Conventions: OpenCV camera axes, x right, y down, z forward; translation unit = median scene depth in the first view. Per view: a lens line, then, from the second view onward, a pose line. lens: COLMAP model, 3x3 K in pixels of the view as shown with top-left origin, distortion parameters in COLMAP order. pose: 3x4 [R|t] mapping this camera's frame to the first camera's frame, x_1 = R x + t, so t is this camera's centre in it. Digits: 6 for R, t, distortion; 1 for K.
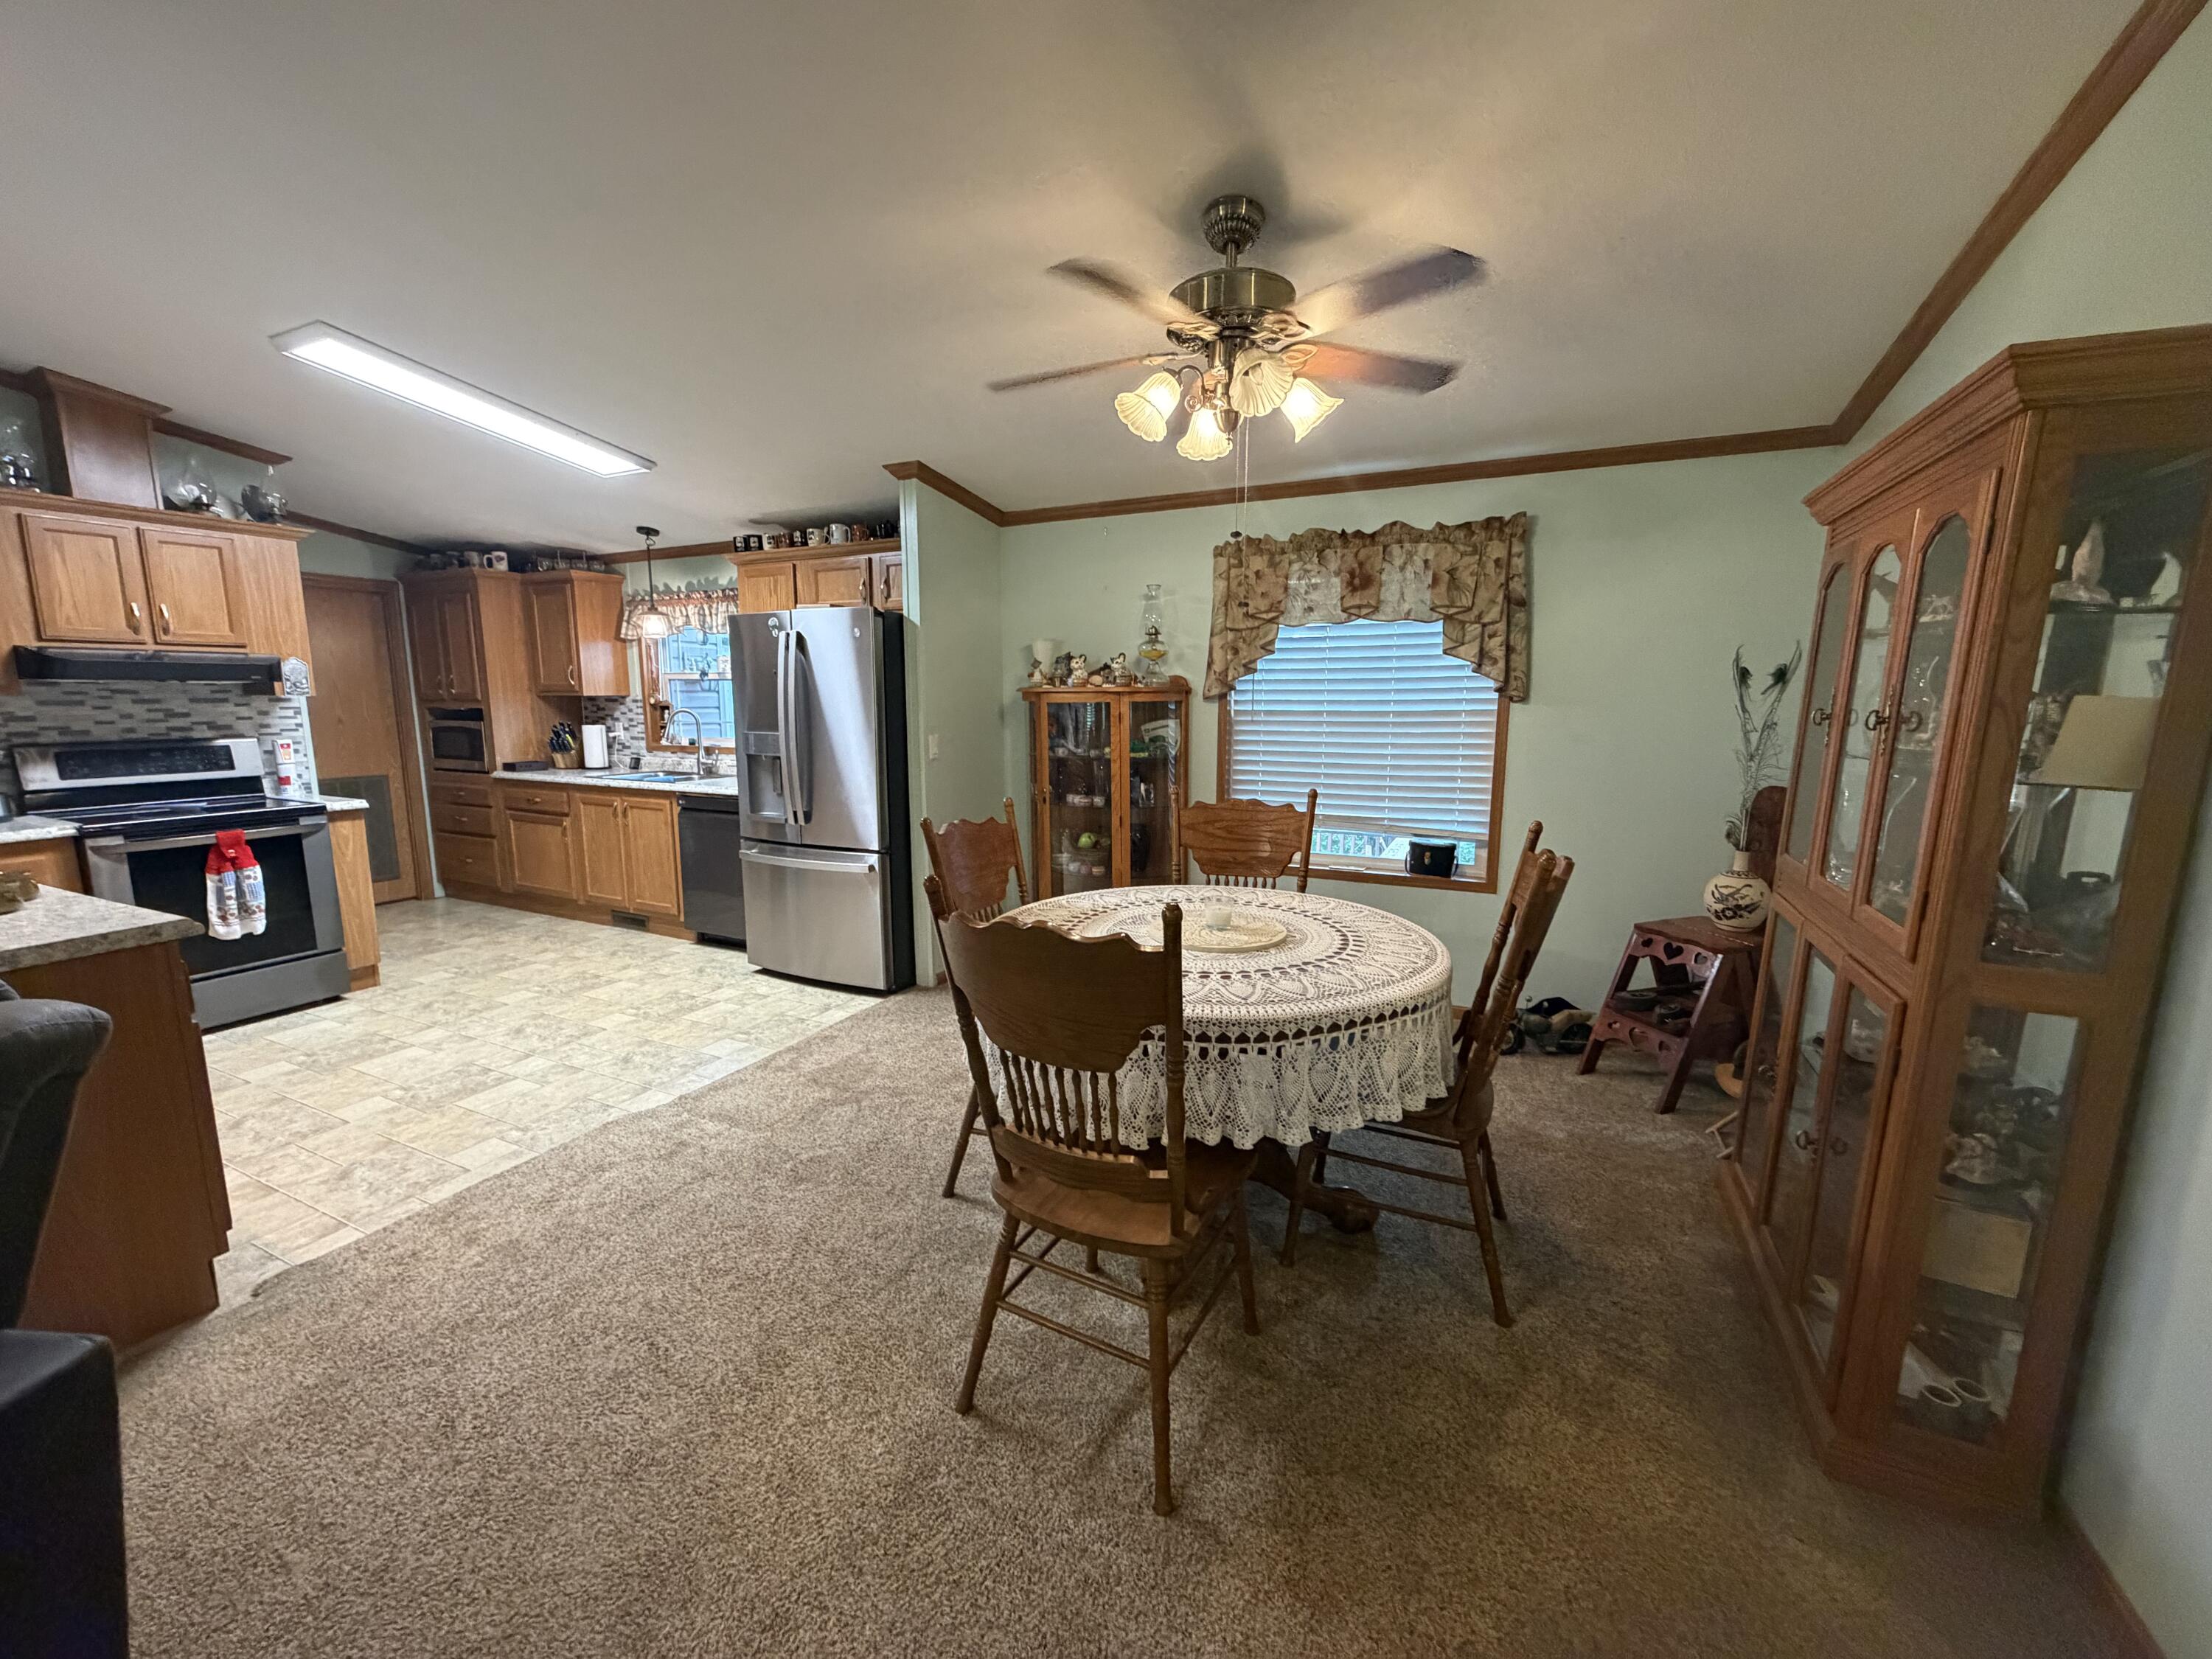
lens RADIAL K [[882.0, 0, 1101.0], [0, 882.0, 830.3], [0, 0, 1]] dist [-0.001012, 0.000187]
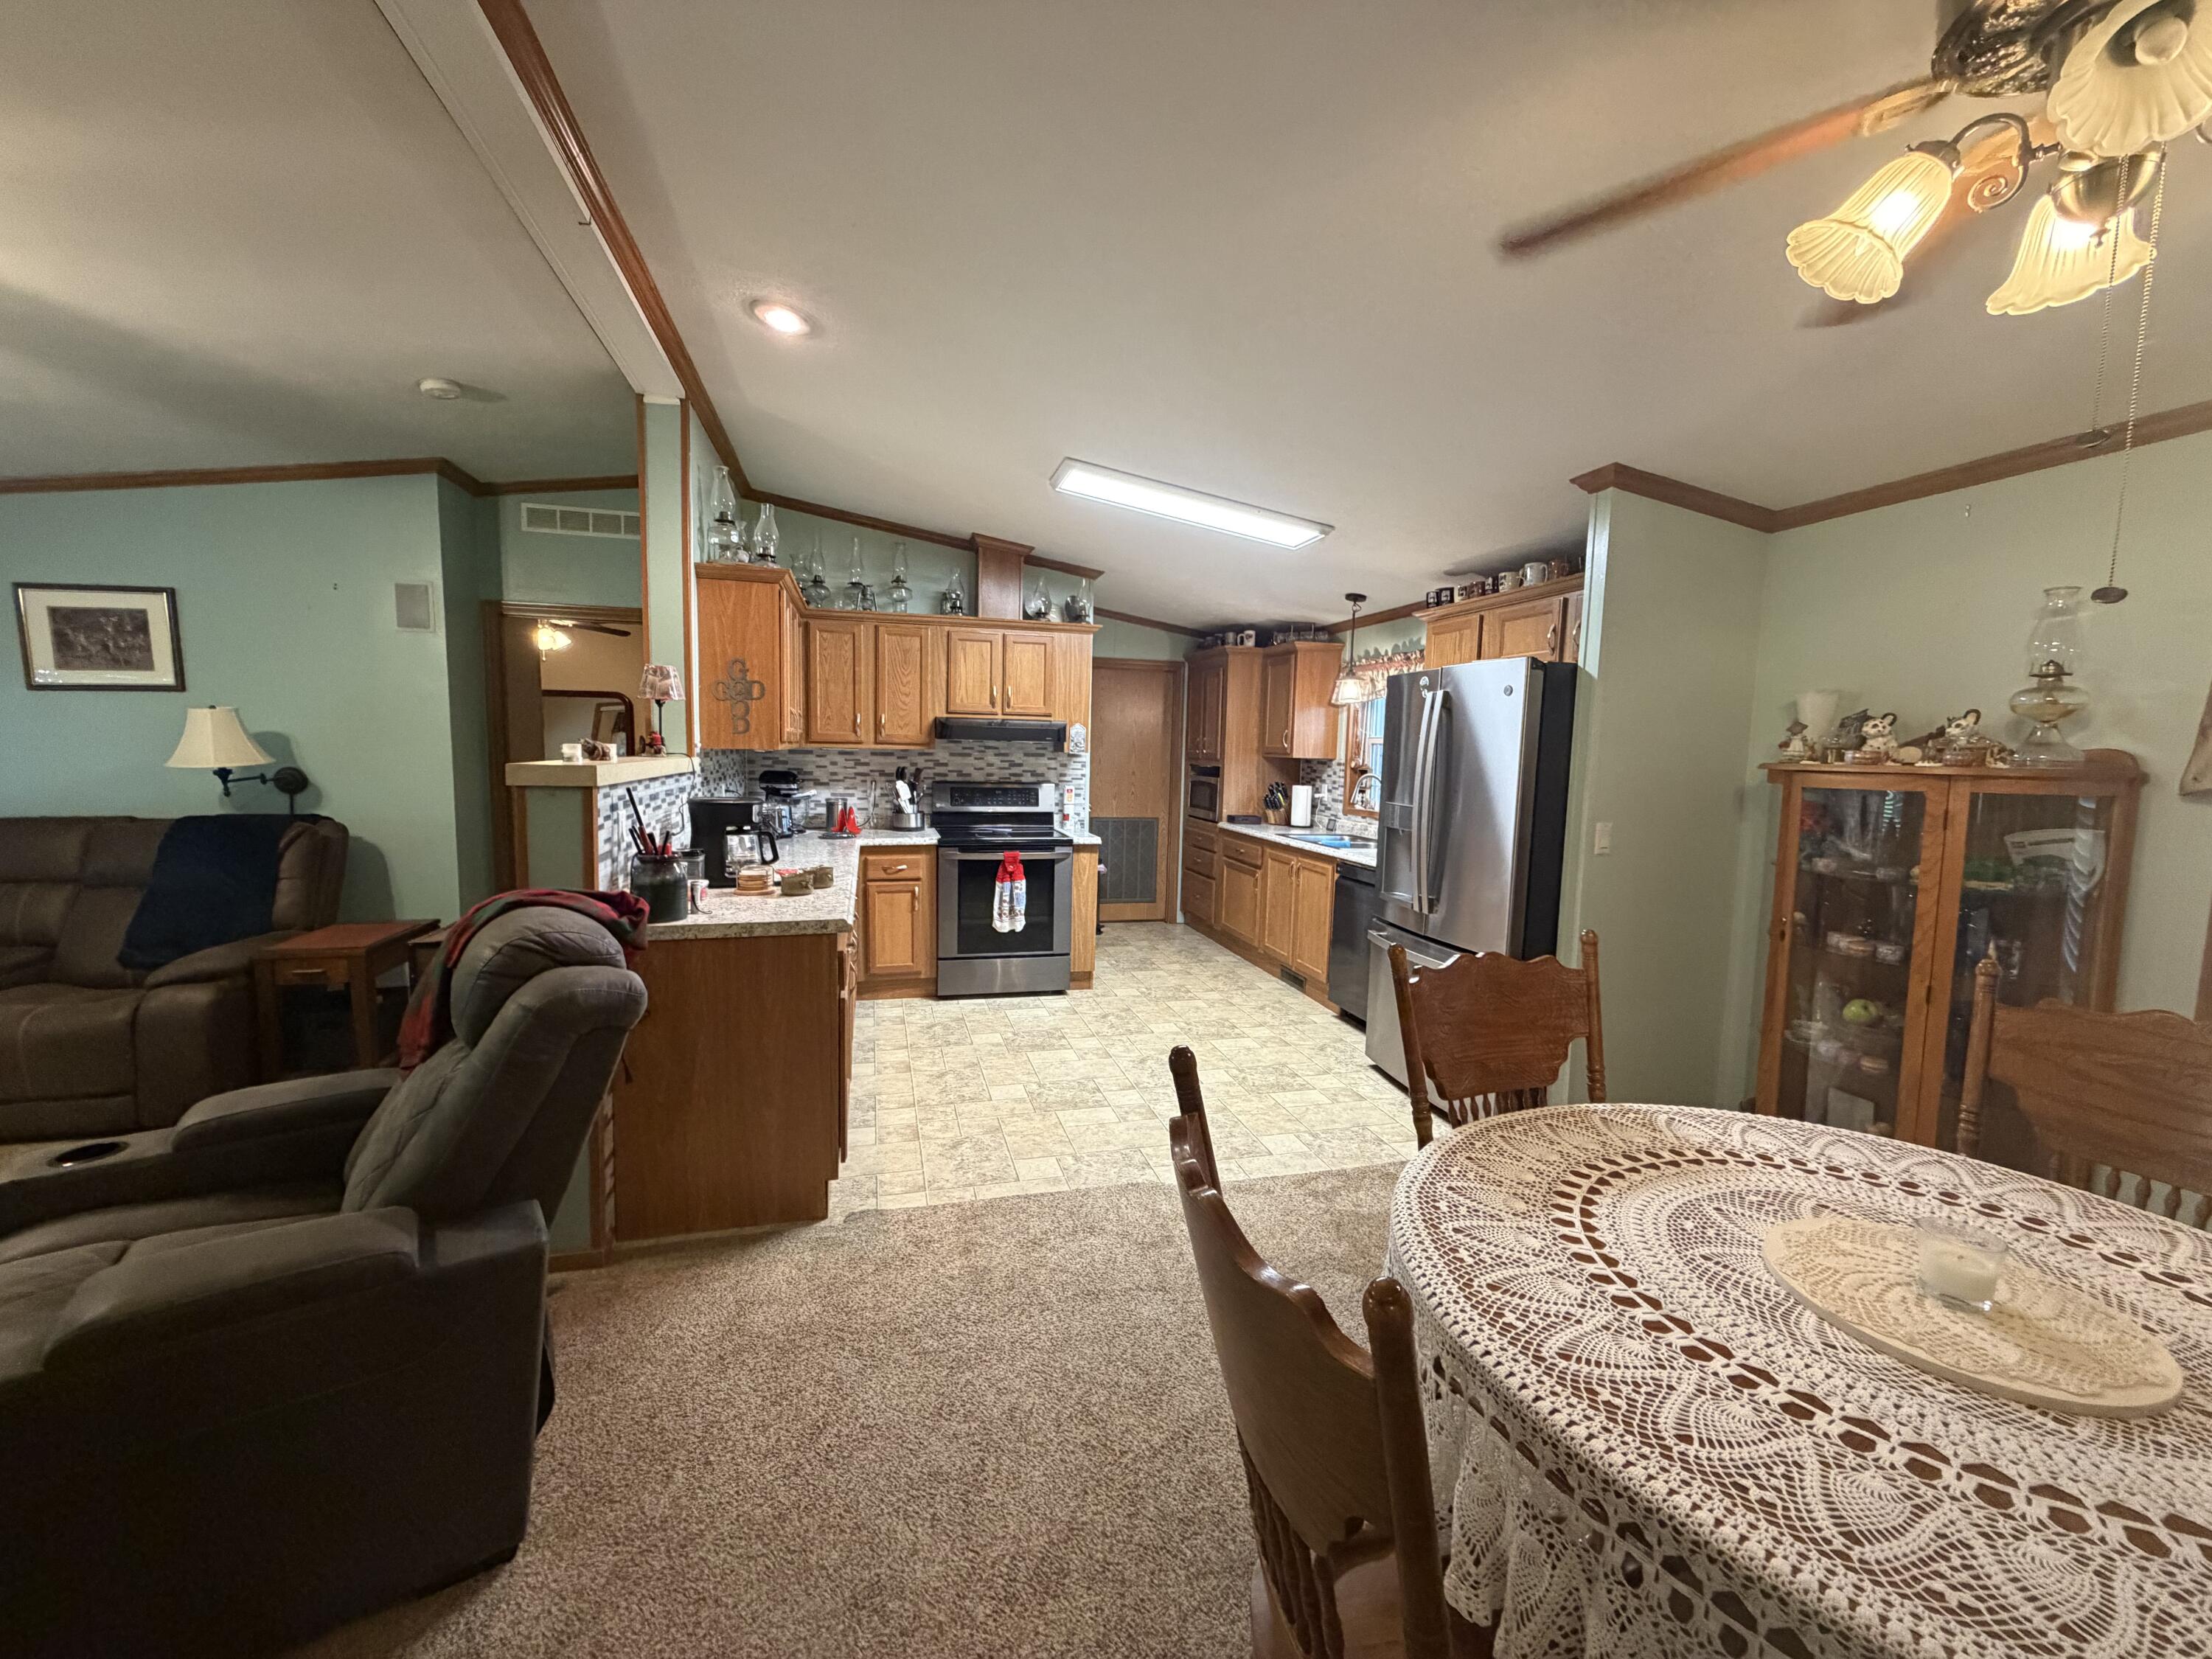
lens RADIAL K [[882.0, 0, 1101.0], [0, 882.0, 830.3], [0, 0, 1]] dist [-0.001012, 0.000187]
pose [[0.651145, 0.086462, -0.754012, 0.097939], [-0.139721, 0.990165, -0.007118, -0.037450], [0.745981, 0.109986, 0.656822, 0.197153]]
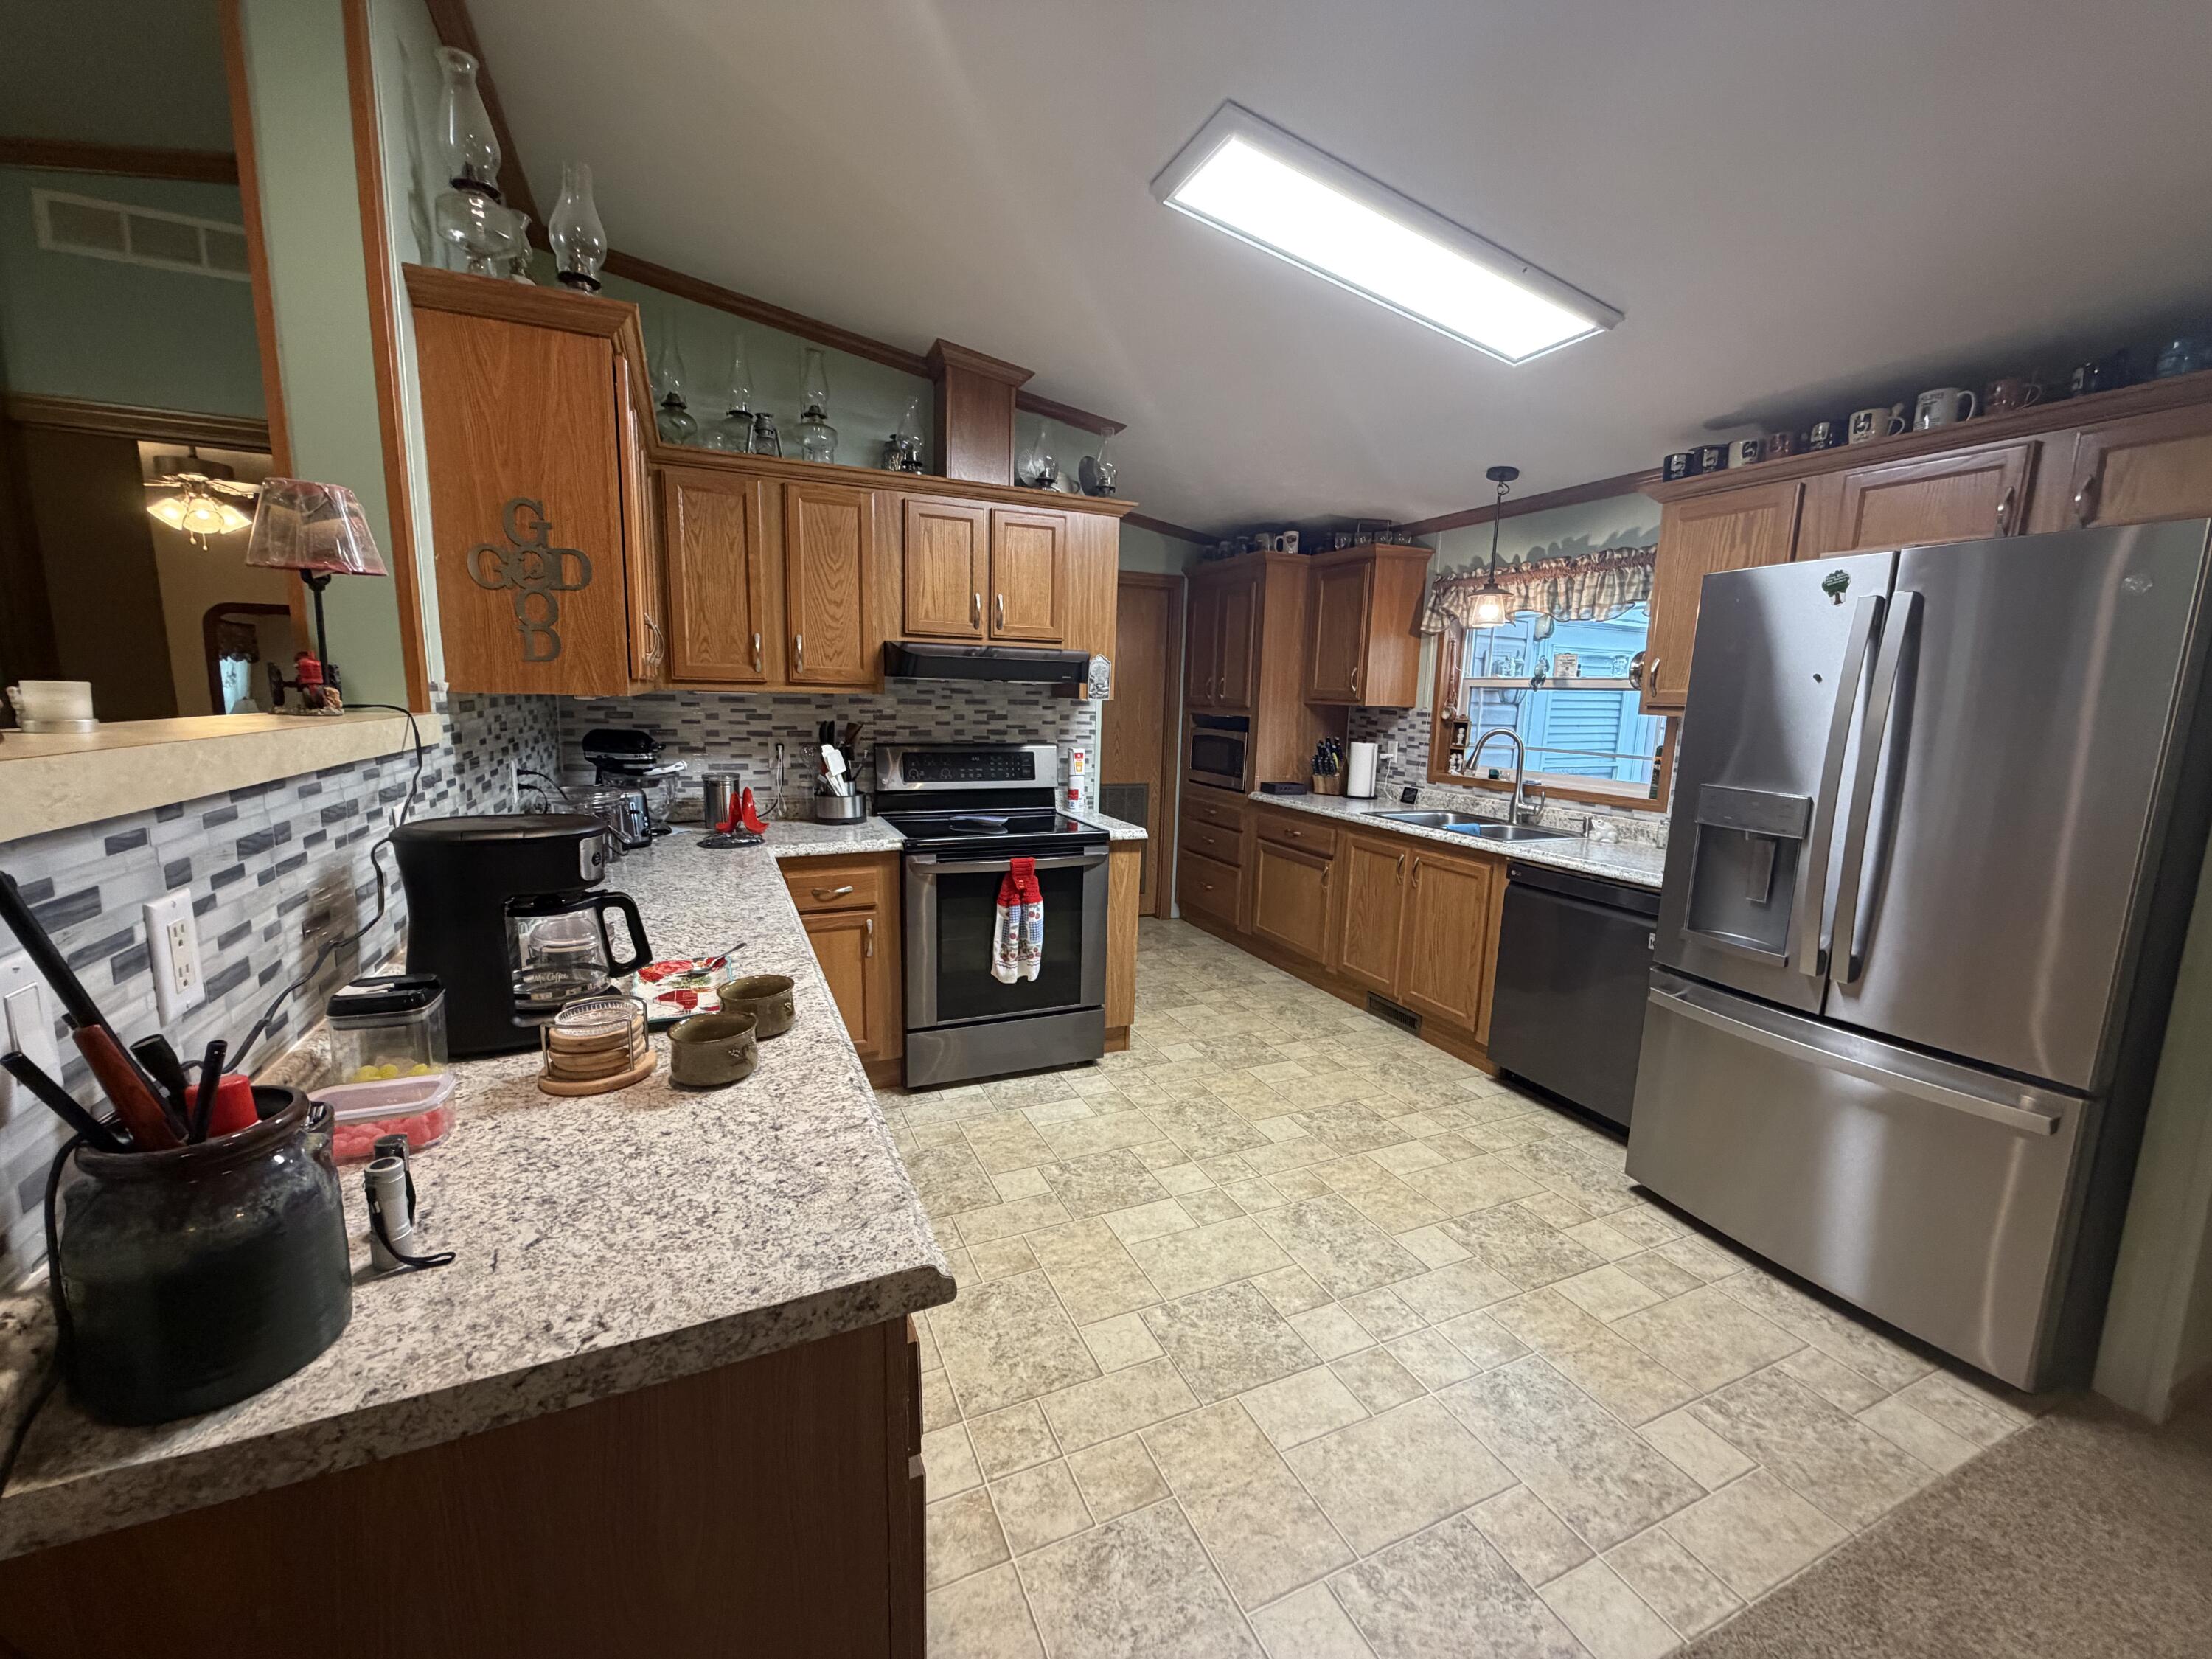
lens RADIAL K [[882.0, 0, 1101.0], [0, 882.0, 830.3], [0, 0, 1]] dist [-0.001012, 0.000187]
pose [[0.766699, 0.118256, -0.631022, -0.364594], [-0.124097, 0.991650, 0.035060, -0.058837], [0.629899, 0.051428, 0.774973, 0.355219]]
